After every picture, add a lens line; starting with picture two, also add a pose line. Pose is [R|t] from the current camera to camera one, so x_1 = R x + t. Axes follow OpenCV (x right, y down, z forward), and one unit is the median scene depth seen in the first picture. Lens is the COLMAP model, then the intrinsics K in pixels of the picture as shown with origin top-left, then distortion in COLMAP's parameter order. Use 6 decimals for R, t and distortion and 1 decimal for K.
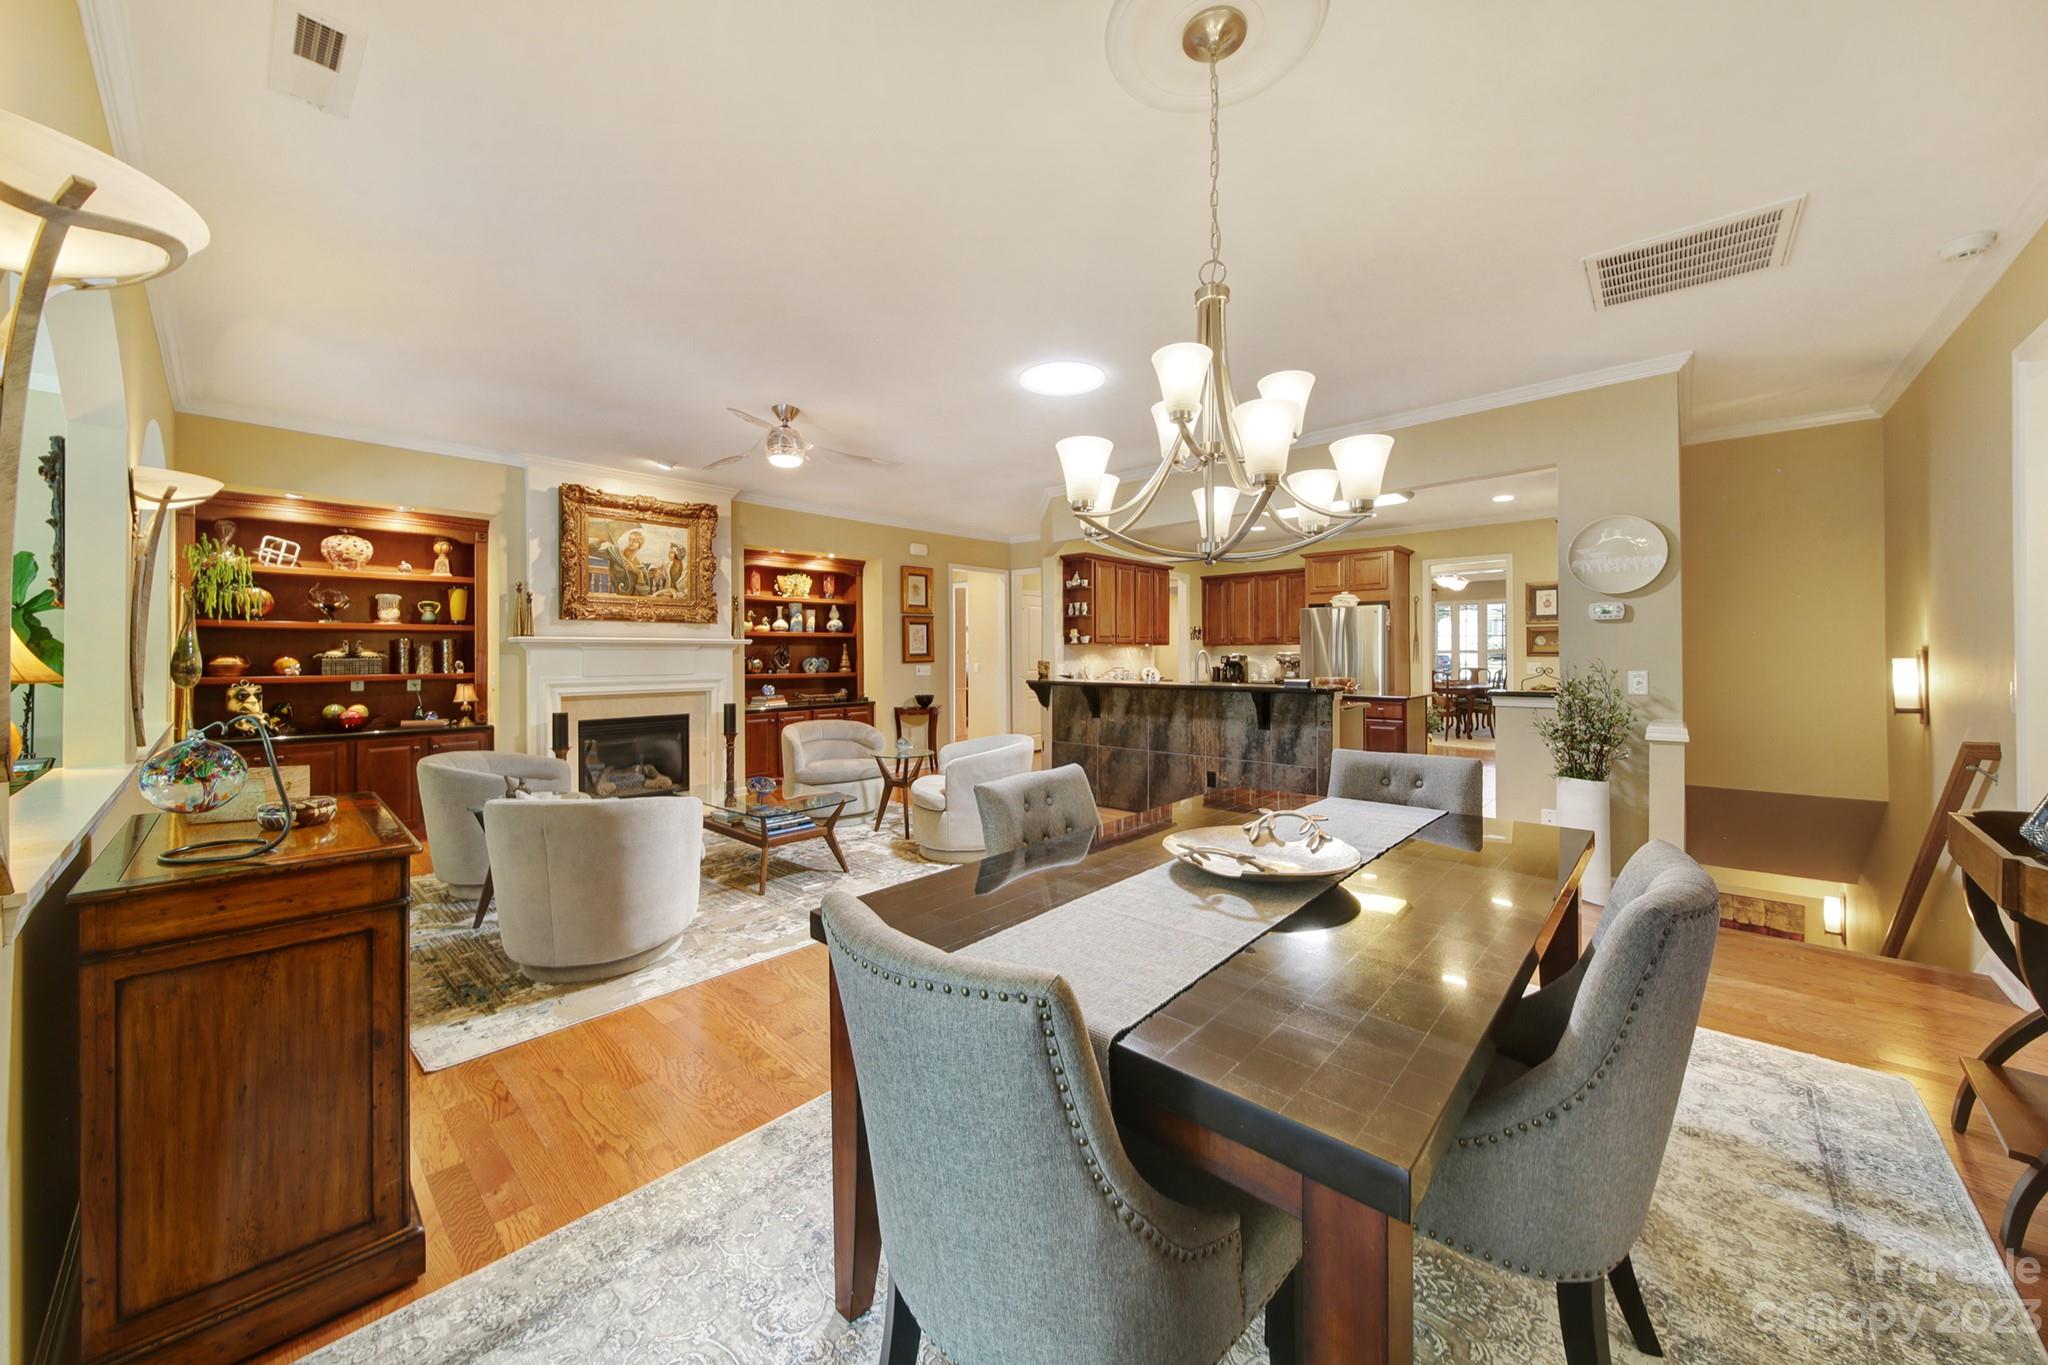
lens RADIAL K [[723.0, 0, 1024.4], [0, 723.0, 652.9], [0, 0, 1]] dist [0.000753, -0.001471]
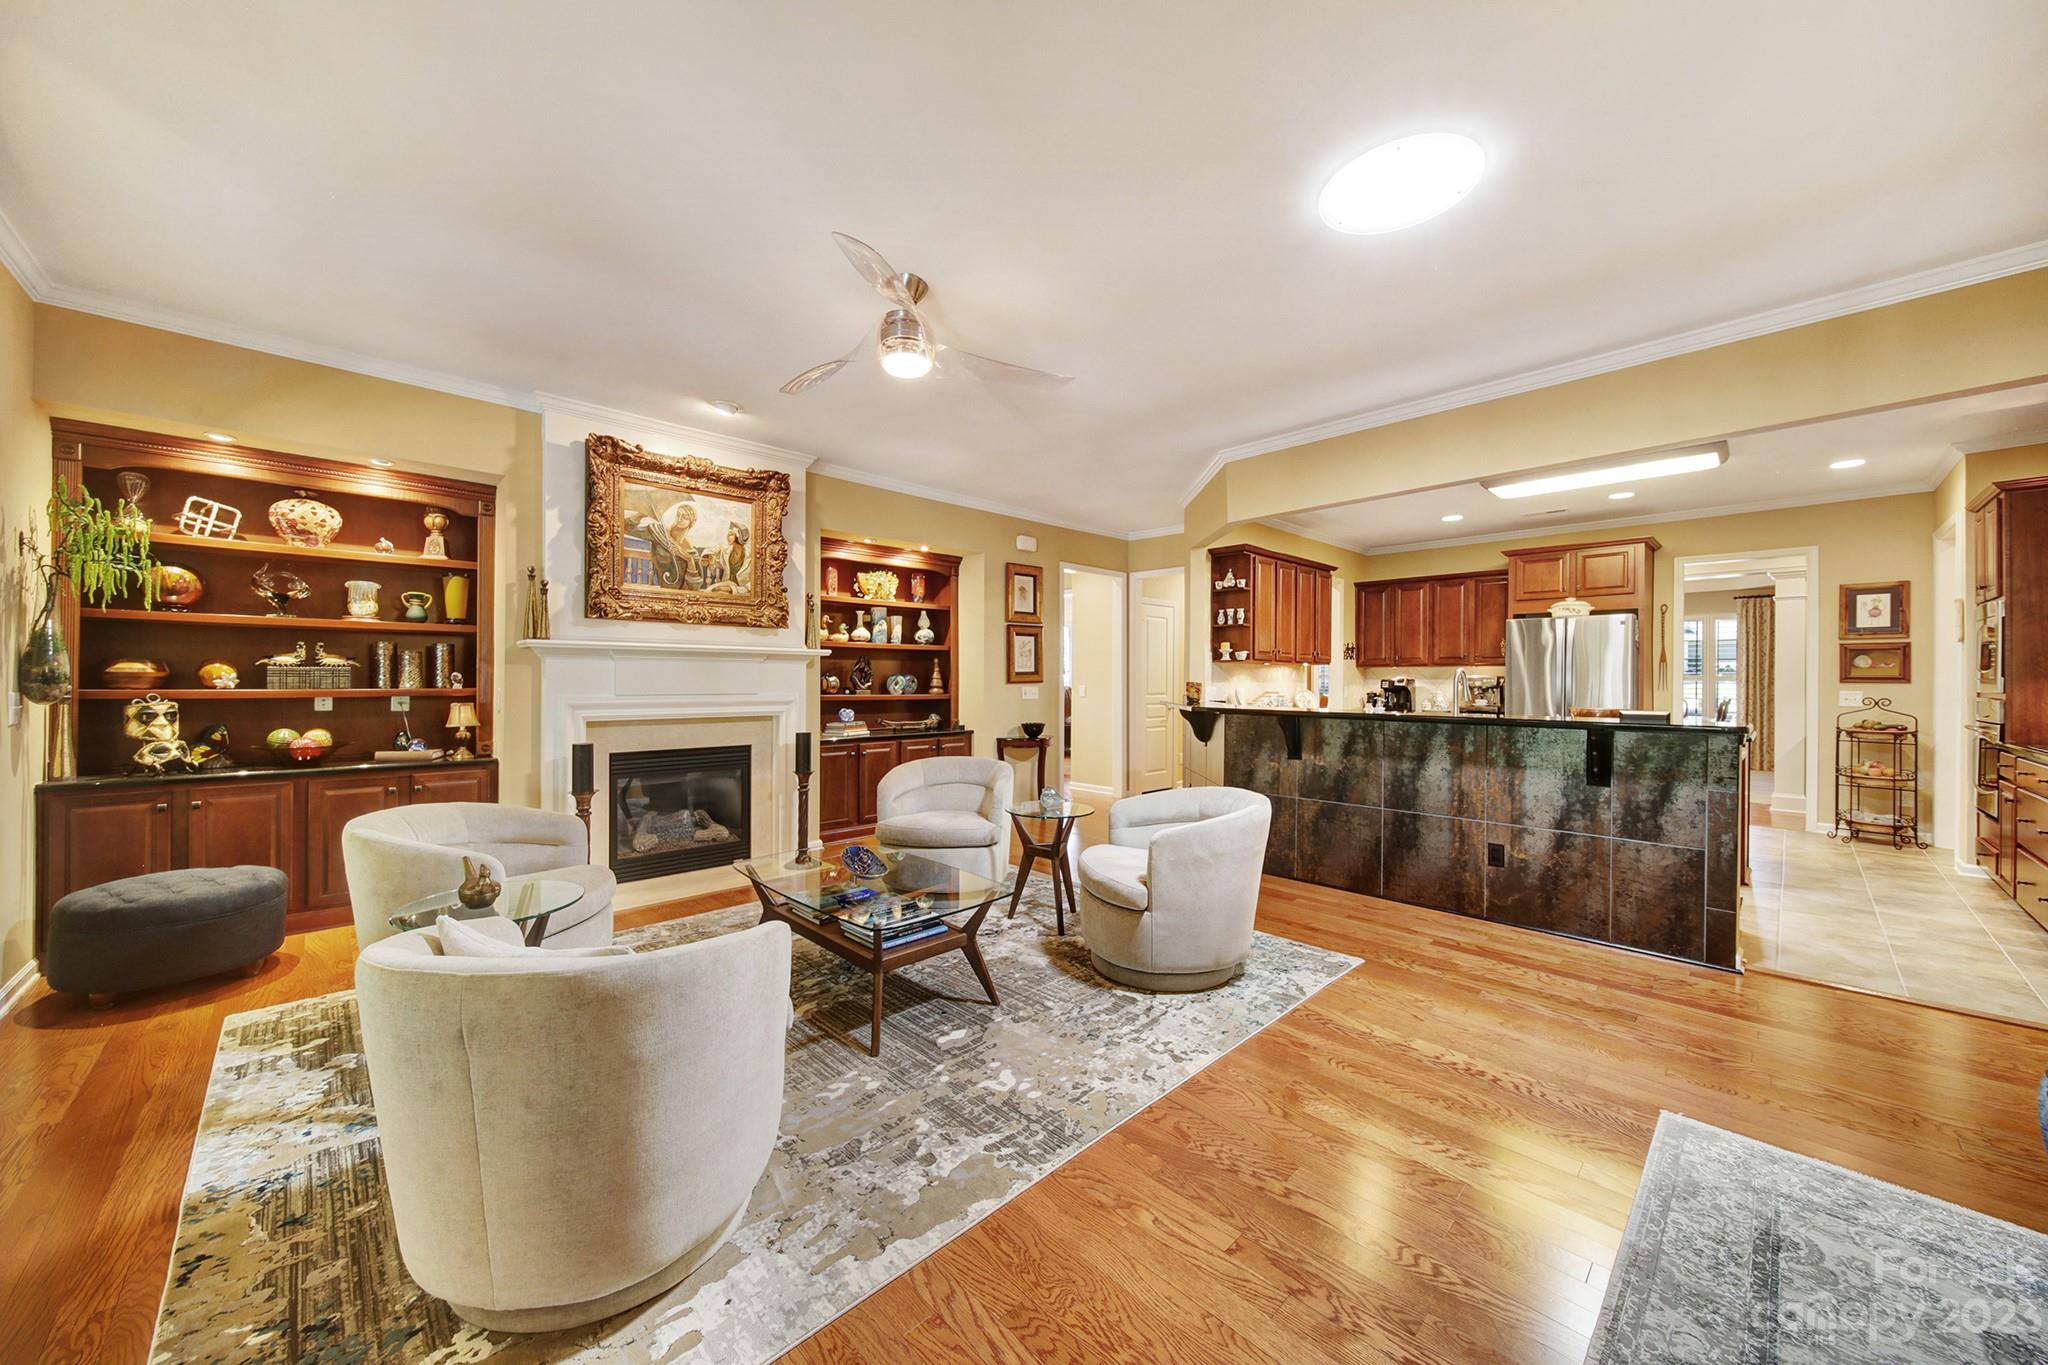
lens RADIAL K [[723.0, 0, 1023.9], [0, 723.0, 678.3], [0, 0, 1]] dist [0.000753, -0.001471]
pose [[0.998024, 0.009816, -0.062056, -0.132909], [-0.009741, 0.999951, 0.001523, 0.009602], [0.062068, -0.000915, 0.998072, 0.261604]]
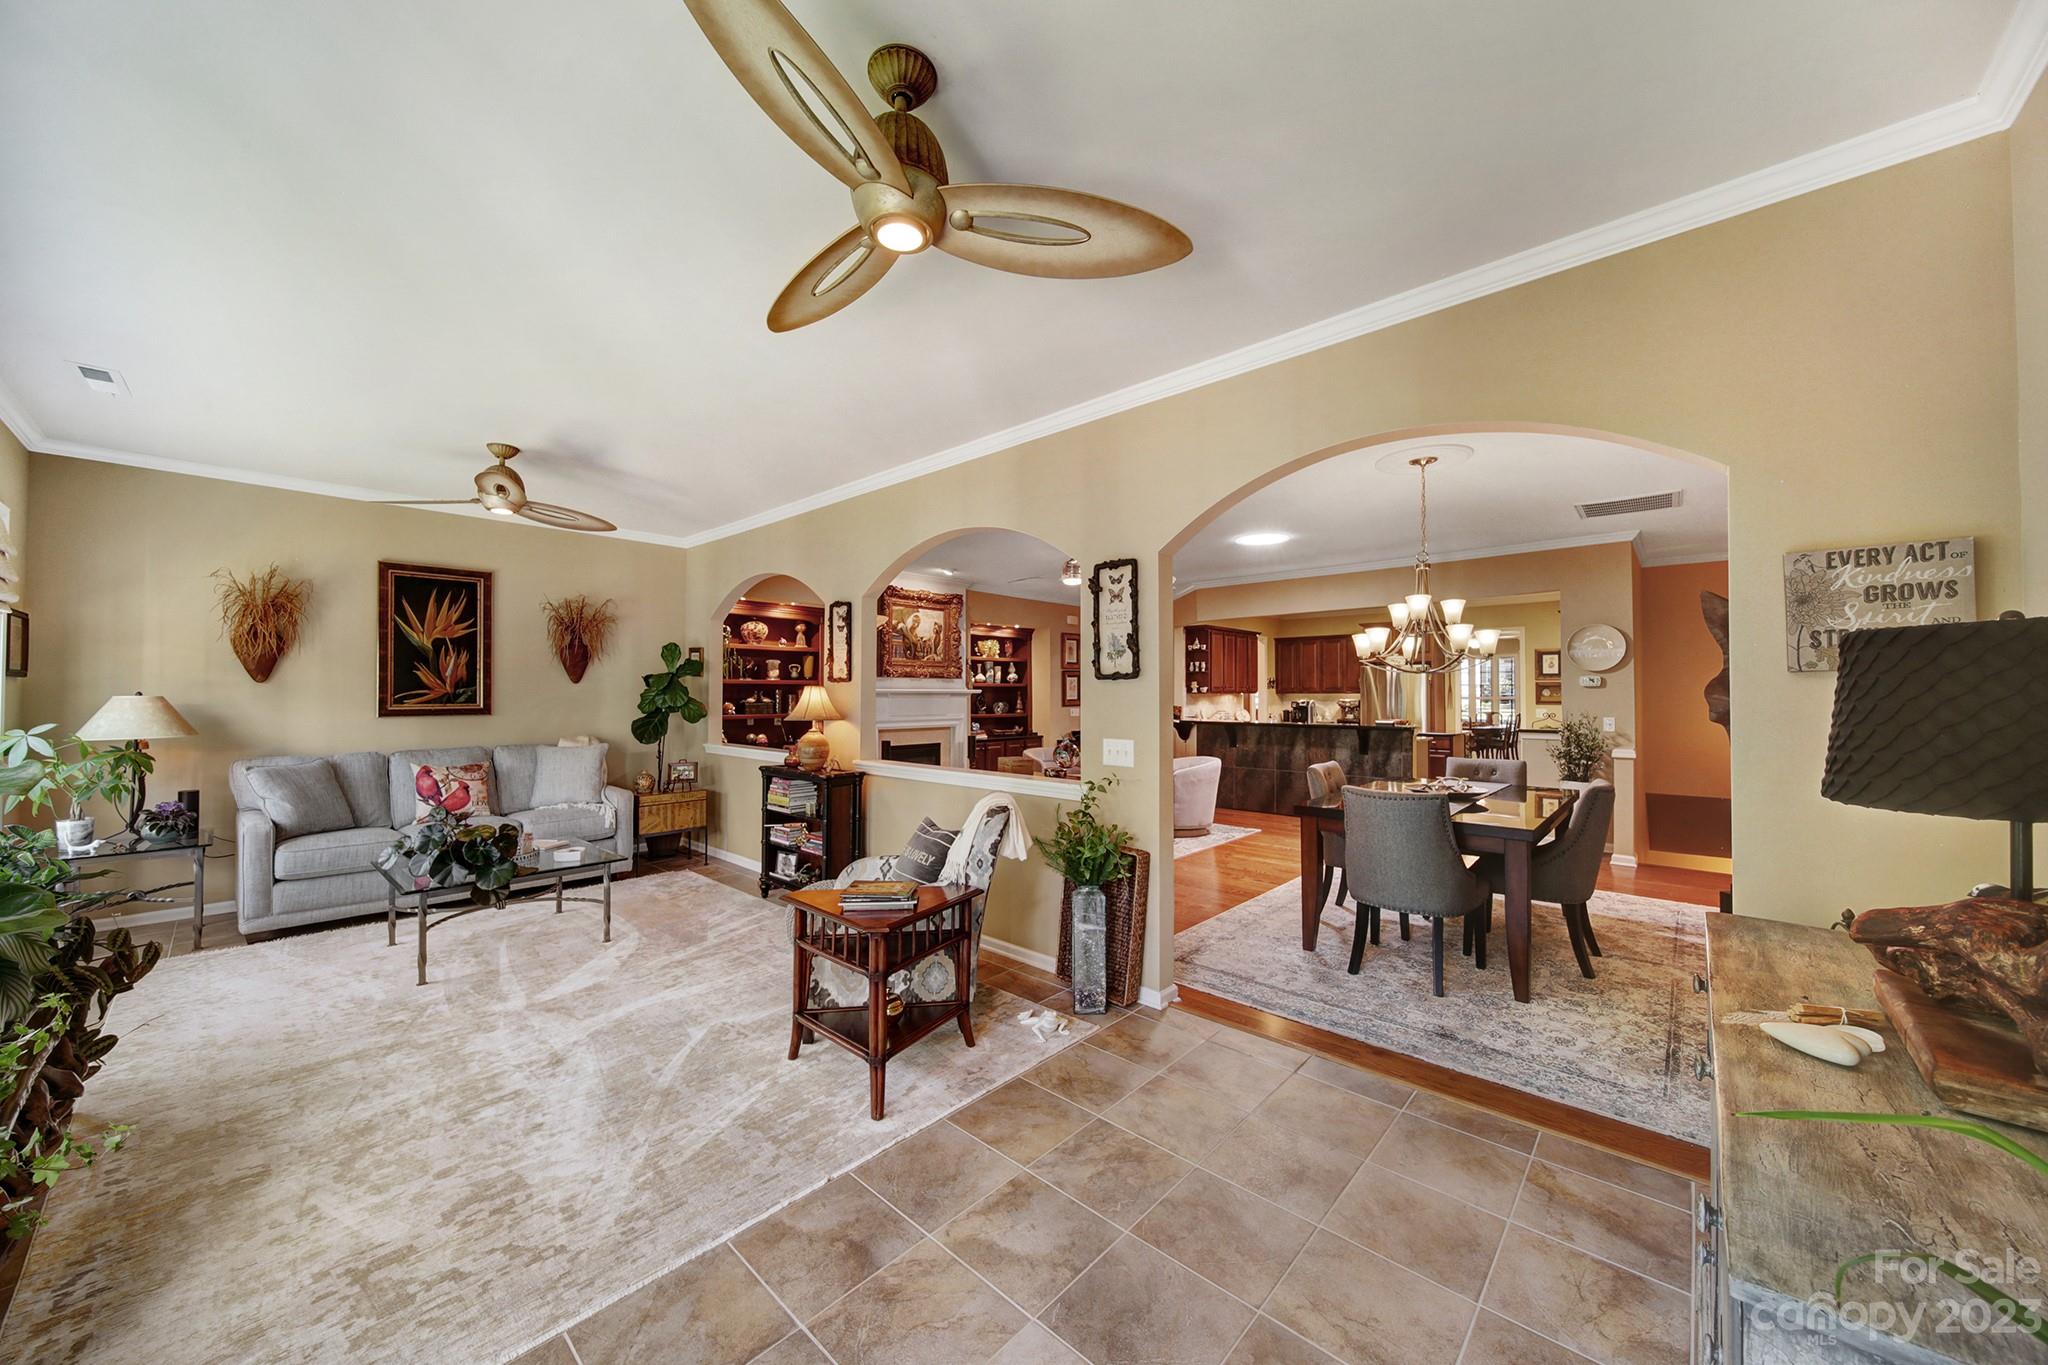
lens RADIAL K [[723.0, 0, 1022.9], [0, 723.0, 681.5], [0, 0, 1]] dist [0.000753, -0.001471]
pose [[0.999982, 0.005891, -0.000642, -0.320984], [-0.005899, 0.999880, -0.014315, -0.016537], [0.000557, 0.014319, 0.999897, -0.426928]]
